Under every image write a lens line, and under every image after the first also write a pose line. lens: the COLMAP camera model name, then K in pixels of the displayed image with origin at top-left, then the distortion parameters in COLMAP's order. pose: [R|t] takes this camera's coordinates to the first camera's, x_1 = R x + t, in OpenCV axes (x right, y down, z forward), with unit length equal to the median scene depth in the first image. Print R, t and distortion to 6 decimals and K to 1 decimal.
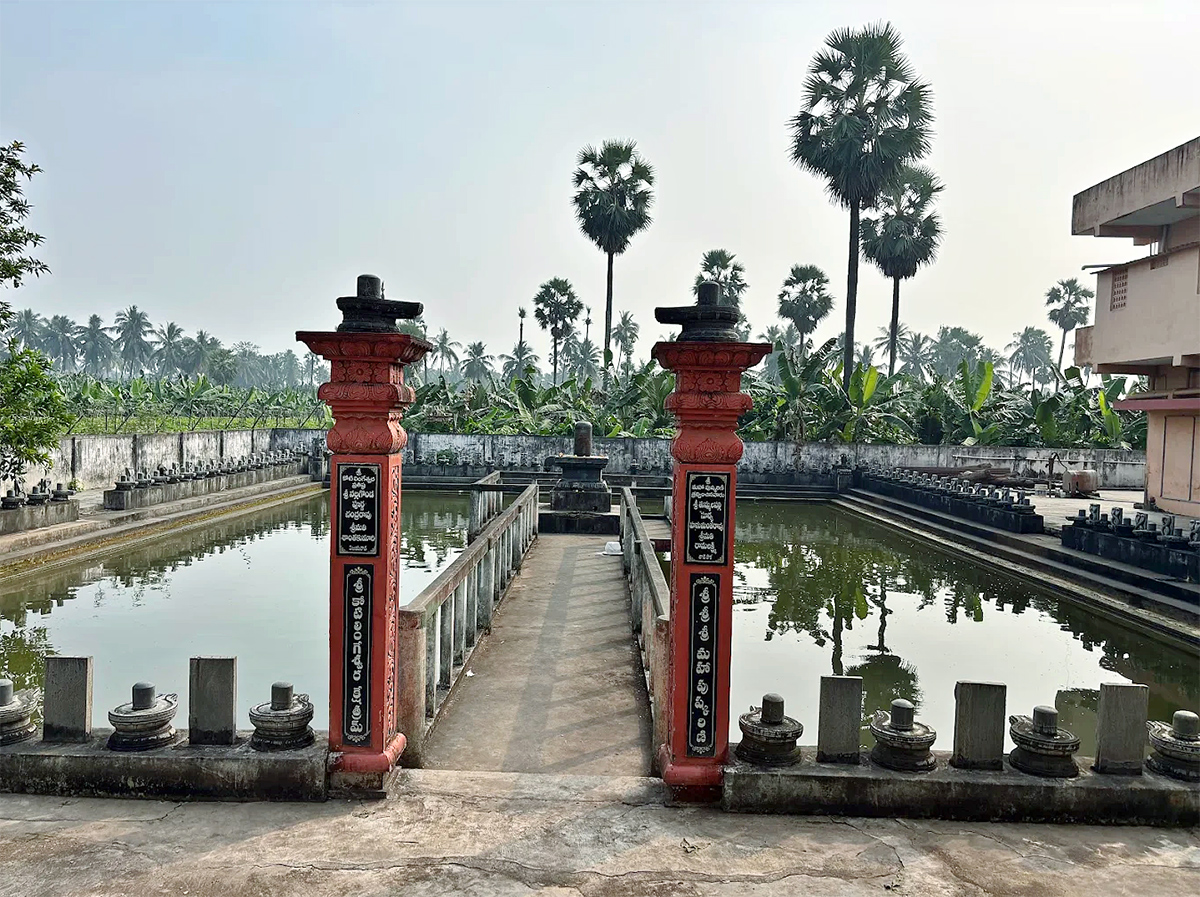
lens RADIAL K [[985.8, 0, 635.7], [0, 985.8, 448.3], [0, 0, 1]] dist [0.054739, -0.087540]
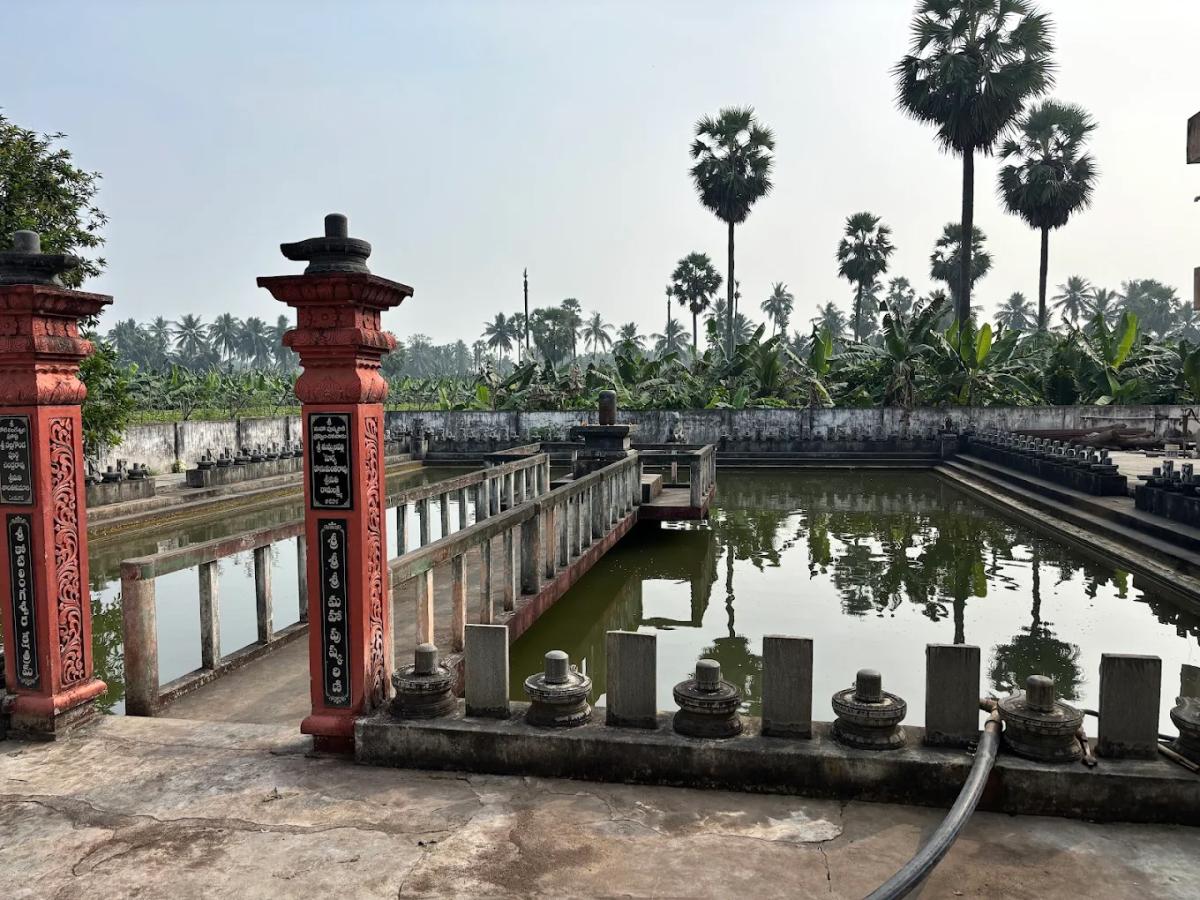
lens RADIAL K [[985.8, 0, 635.7], [0, 985.8, 449.8], [0, 0, 1]] dist [0.054739, -0.087540]
pose [[0.981704, -0.025428, -0.188709, 0.087111], [0.029652, 0.999368, 0.019594, 0.007987], [0.188091, -0.024831, 0.981838, 0.017727]]
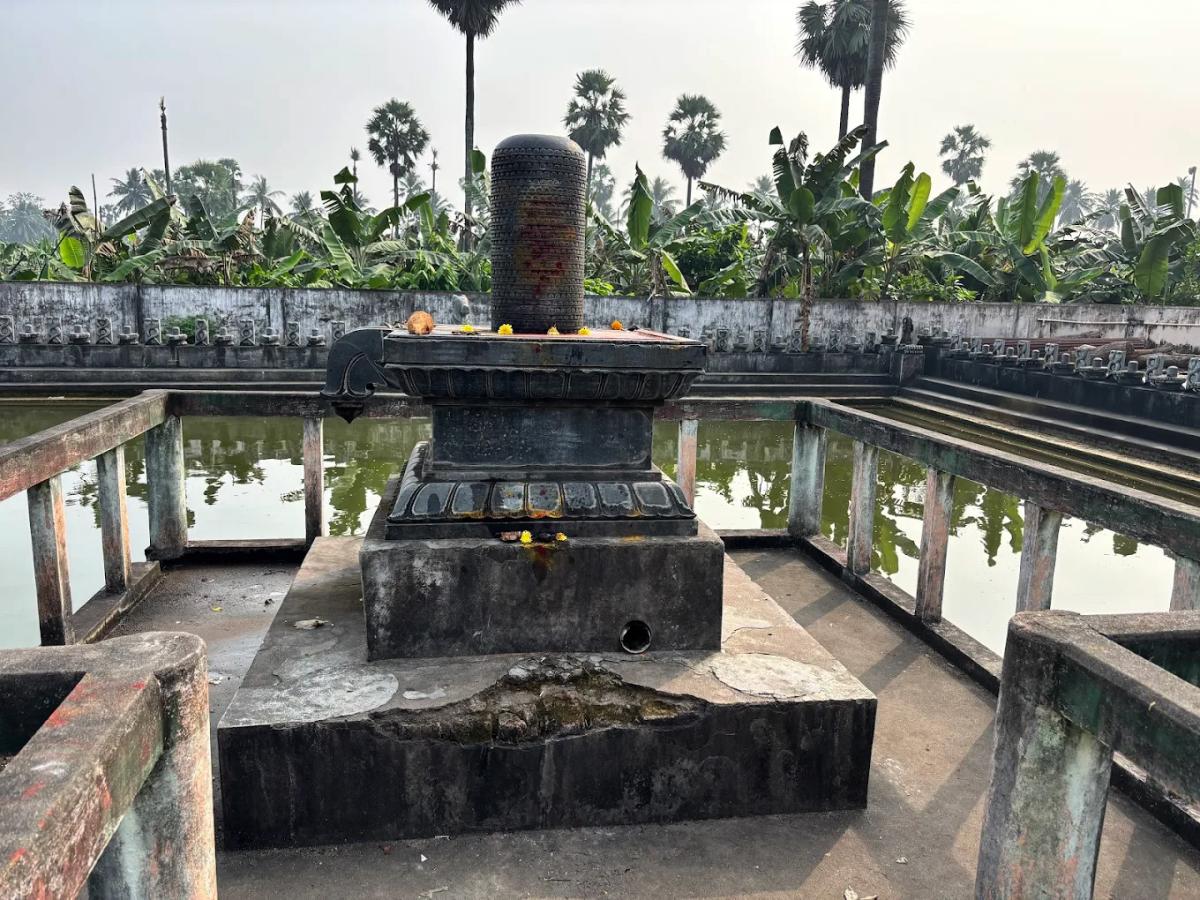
lens RADIAL K [[903.7, 0, 581.9], [0, 903.7, 432.9], [0, 0, 1]] dist [0.026495, 0.000493]
pose [[0.993467, -0.021678, 0.112040, -0.035564], [0.007336, 0.991892, 0.126873, 0.003461], [-0.113882, -0.125223, 0.985571, 0.450285]]
